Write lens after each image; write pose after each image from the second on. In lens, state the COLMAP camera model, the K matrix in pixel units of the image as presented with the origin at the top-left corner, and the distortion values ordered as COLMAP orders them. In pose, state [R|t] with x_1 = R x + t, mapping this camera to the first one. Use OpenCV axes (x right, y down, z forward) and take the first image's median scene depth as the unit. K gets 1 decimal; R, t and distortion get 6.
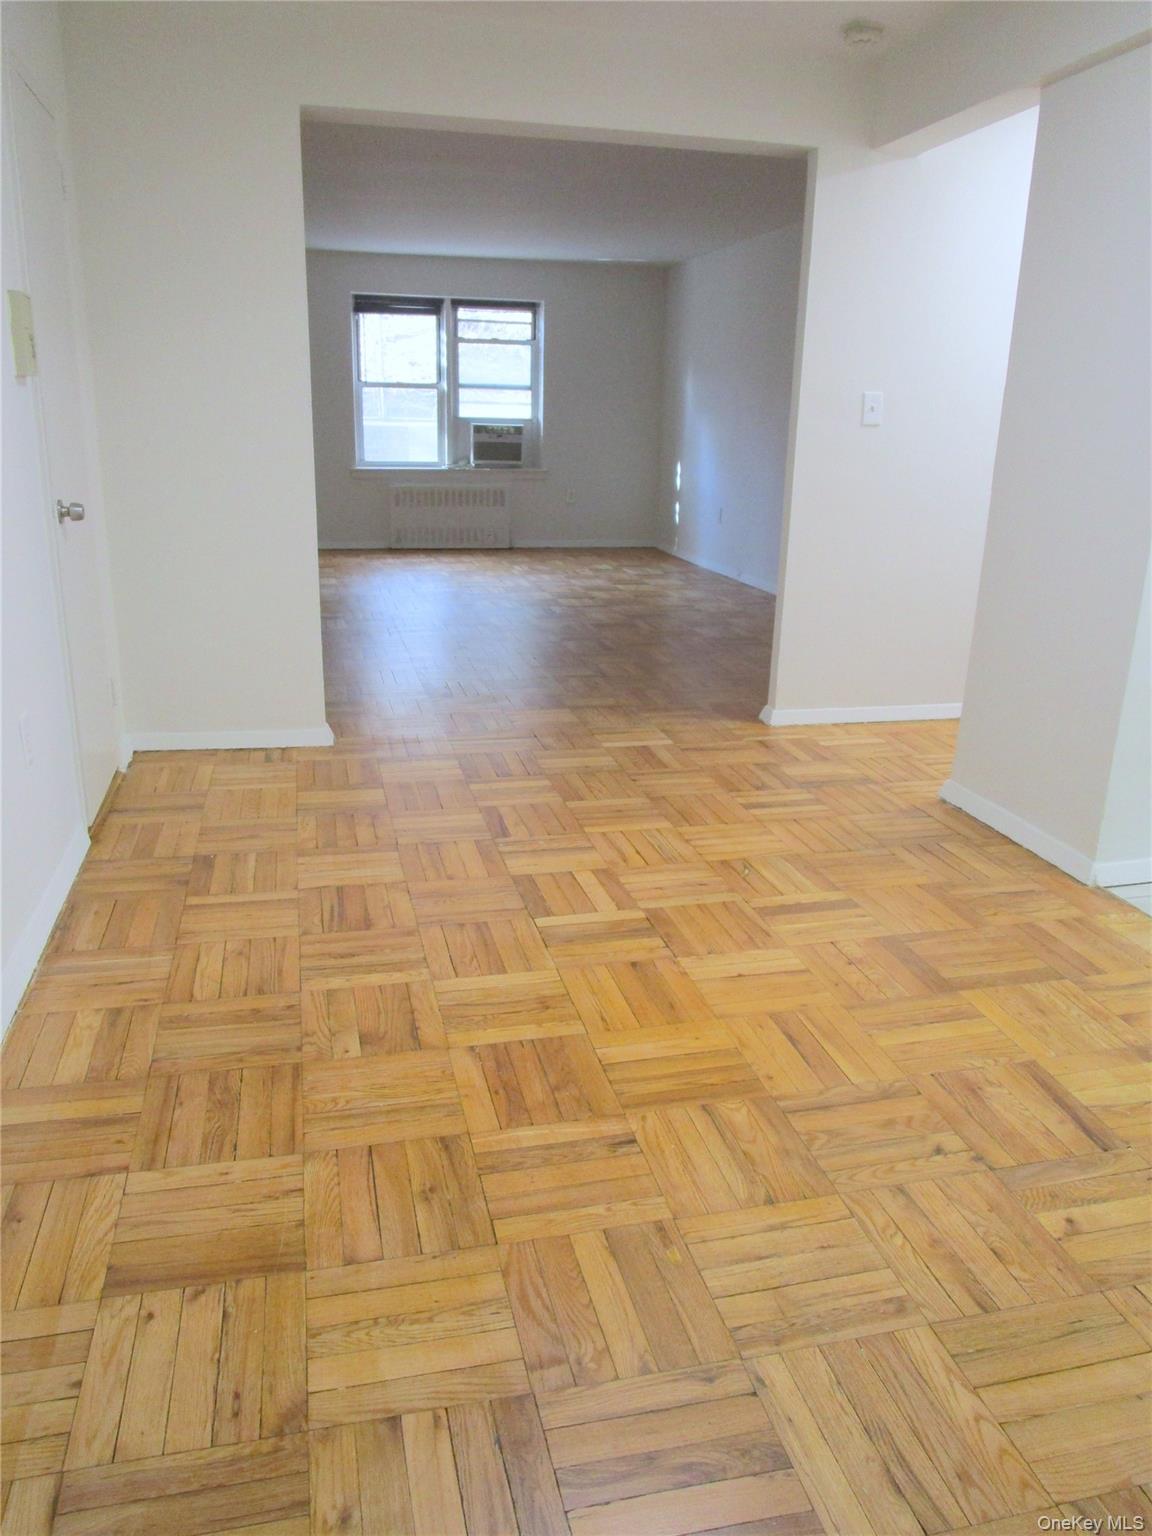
lens RADIAL K [[1098.6, 0, 578.4], [0, 1098.6, 766.4], [0, 0, 1]] dist [-0.037501, 0.021422]
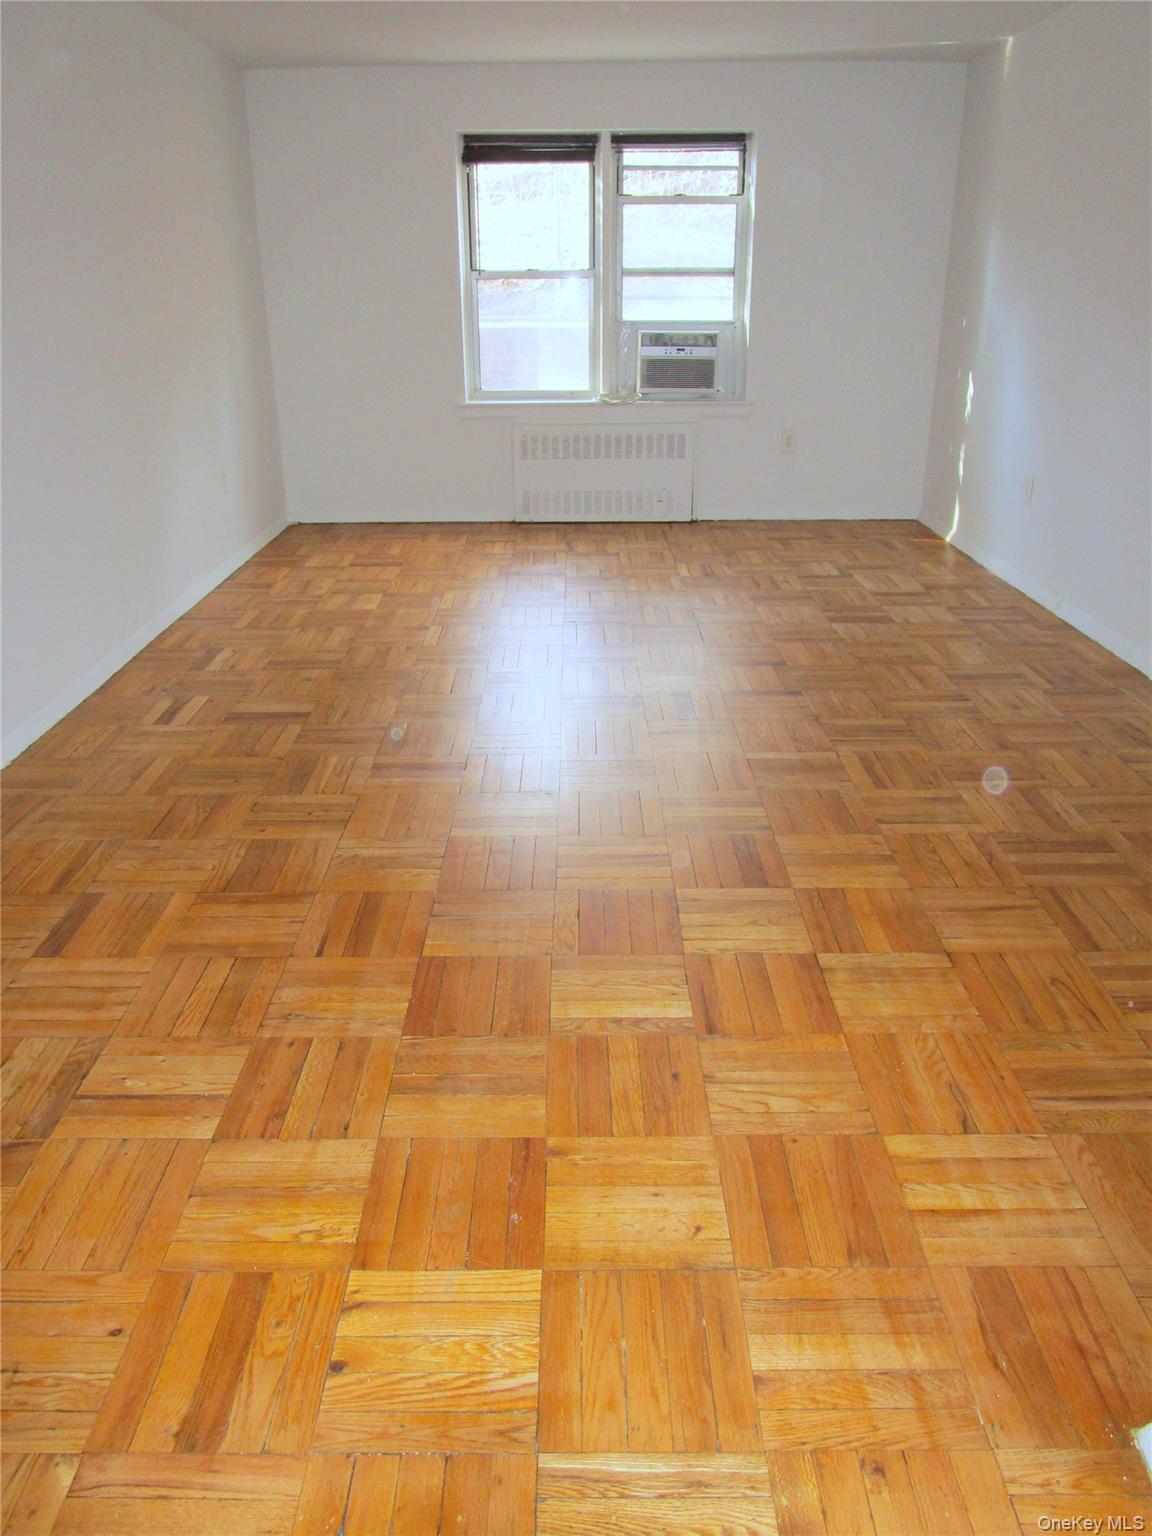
lens RADIAL K [[1109.2, 0, 576.0], [0, 1109.2, 768.0], [0, 0, 1]] dist [-0.045369, 0.029358]
pose [[0.971526, 0.066249, -0.227481, 0.037751], [-0.044346, 0.993990, 0.100086, -0.132102], [0.232744, -0.087148, 0.968625, 0.369434]]
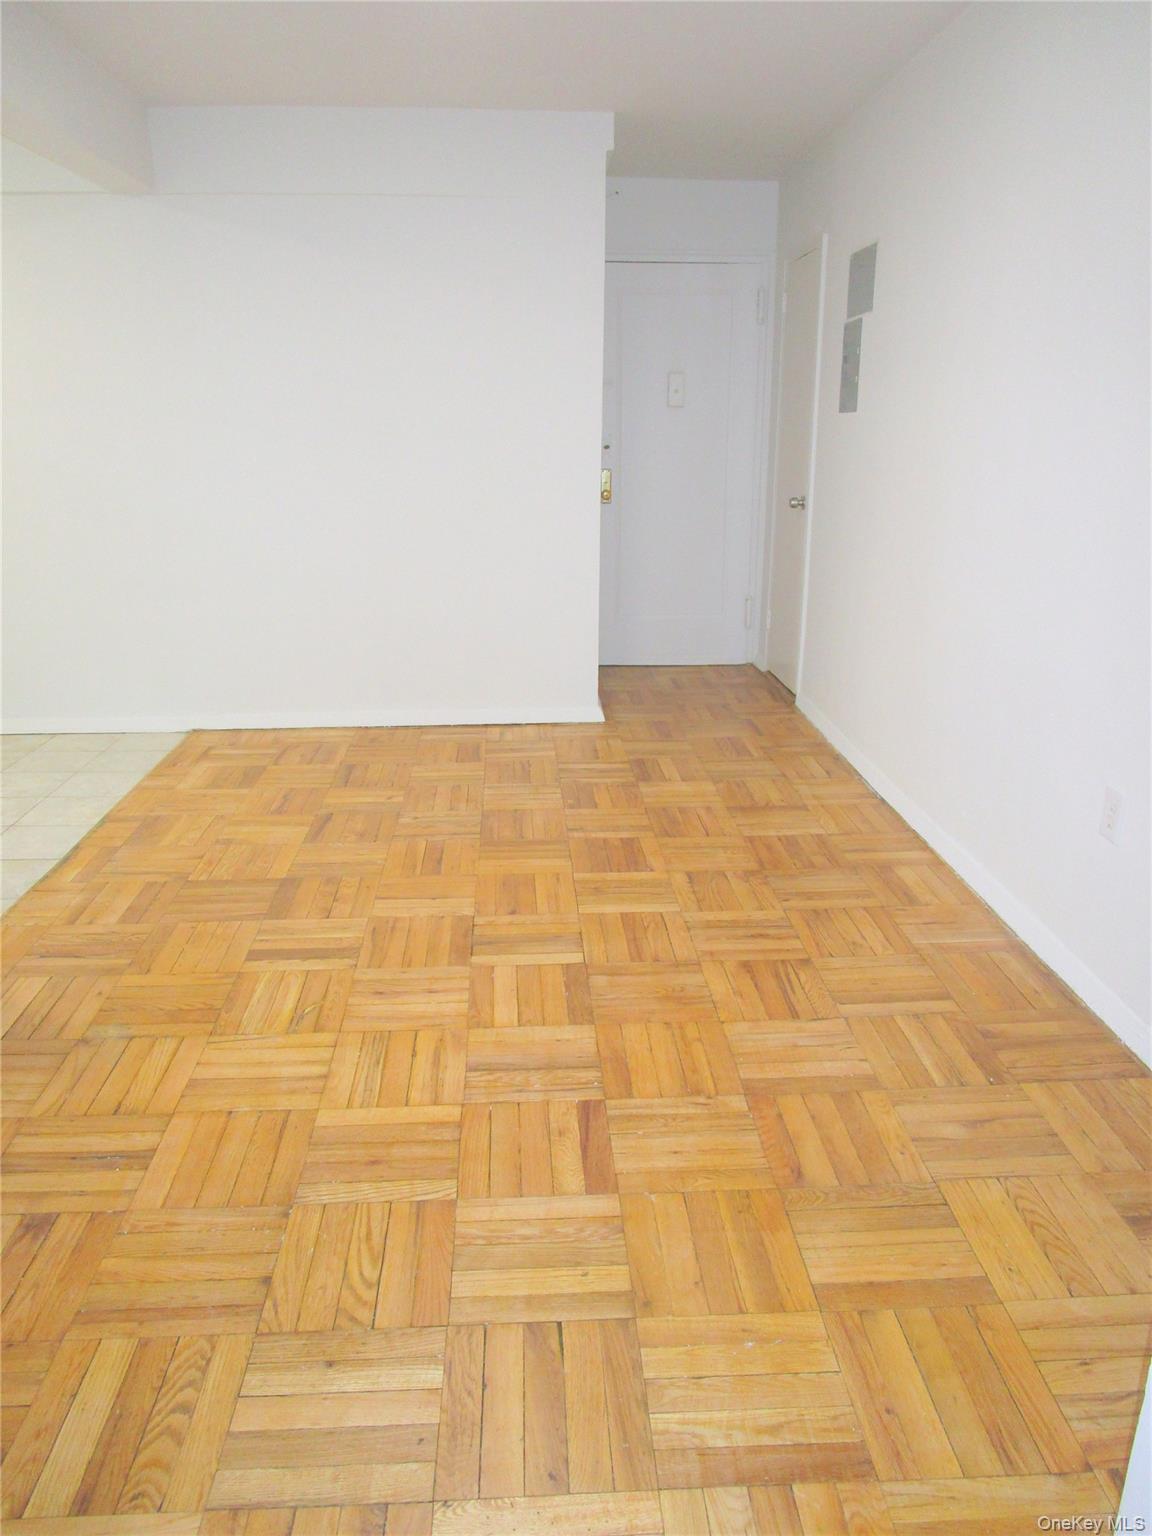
lens RADIAL K [[1098.6, 0, 578.4], [0, 1098.6, 766.4], [0, 0, 1]] dist [-0.037501, 0.021422]
pose [[-0.983173, -0.077890, 0.165238, -0.059658], [0.032066, 0.816910, 0.575874, -0.185455], [-0.179839, 0.571482, -0.800666, 0.541770]]
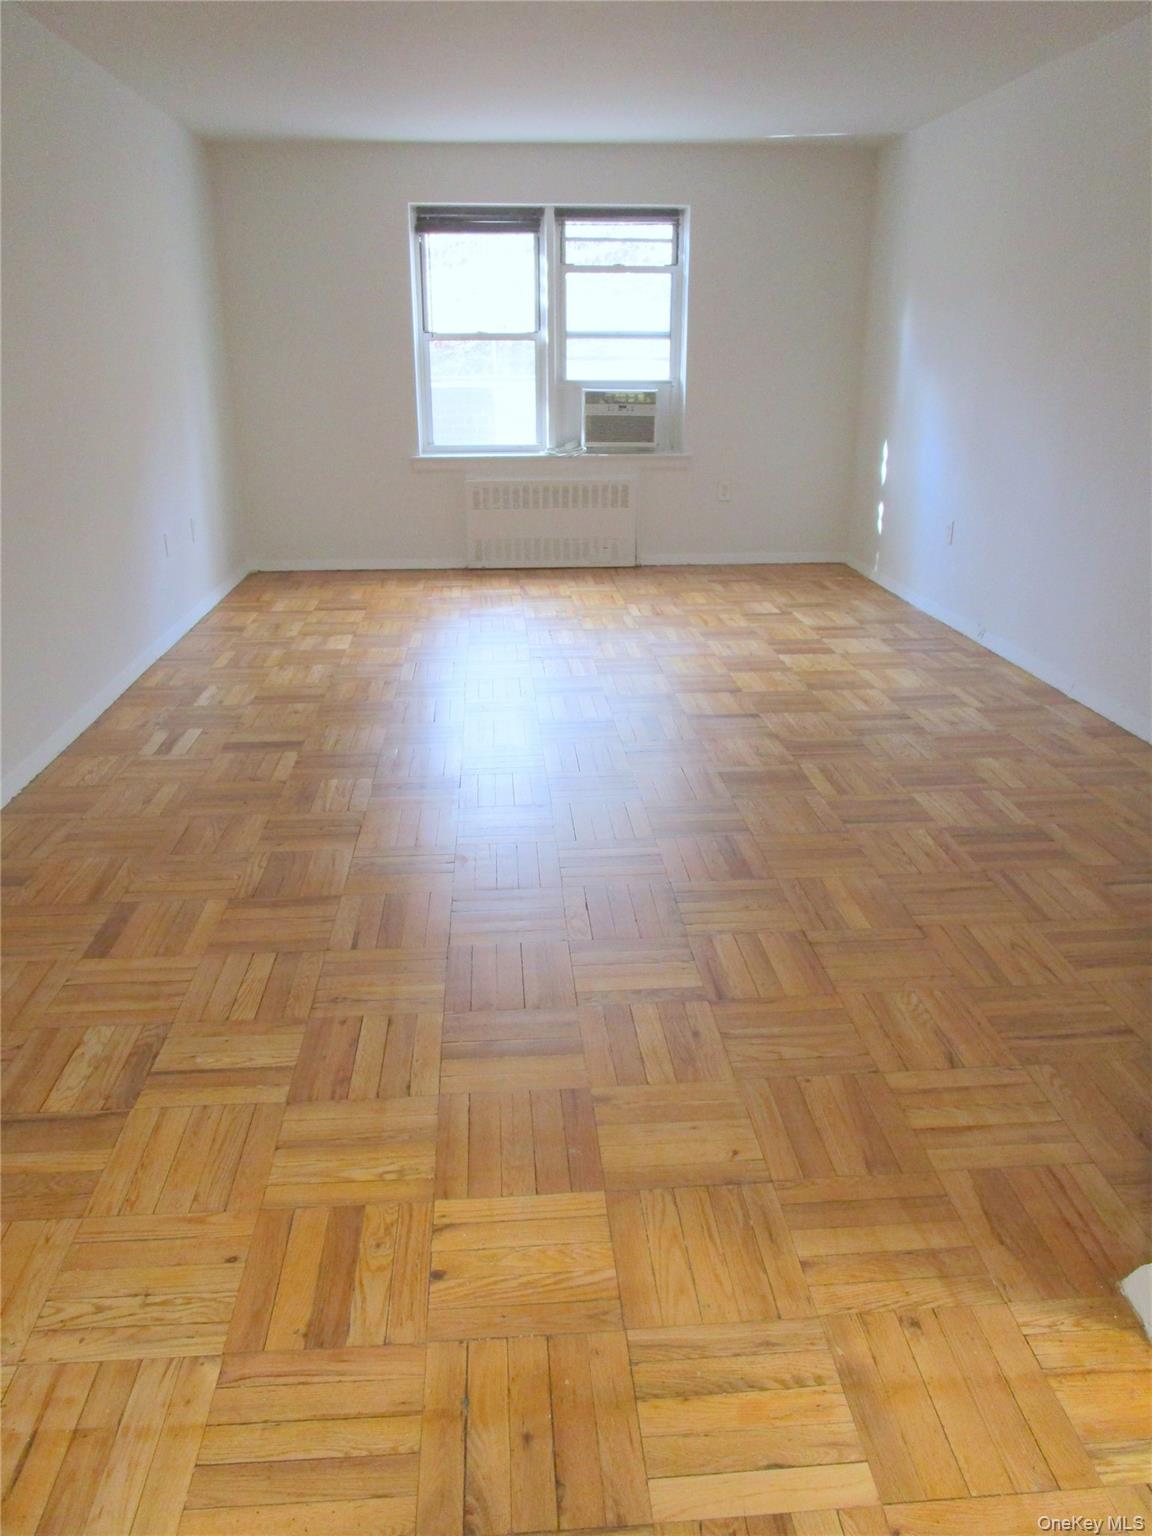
lens RADIAL K [[1098.6, 0, 578.4], [0, 1098.6, 766.4], [0, 0, 1]] dist [-0.037501, 0.021422]
pose [[0.986676, 0.034017, -0.159102, 0.021433], [-0.026475, 0.998434, 0.049286, -0.120679], [0.160530, -0.044417, 0.986031, 0.337141]]
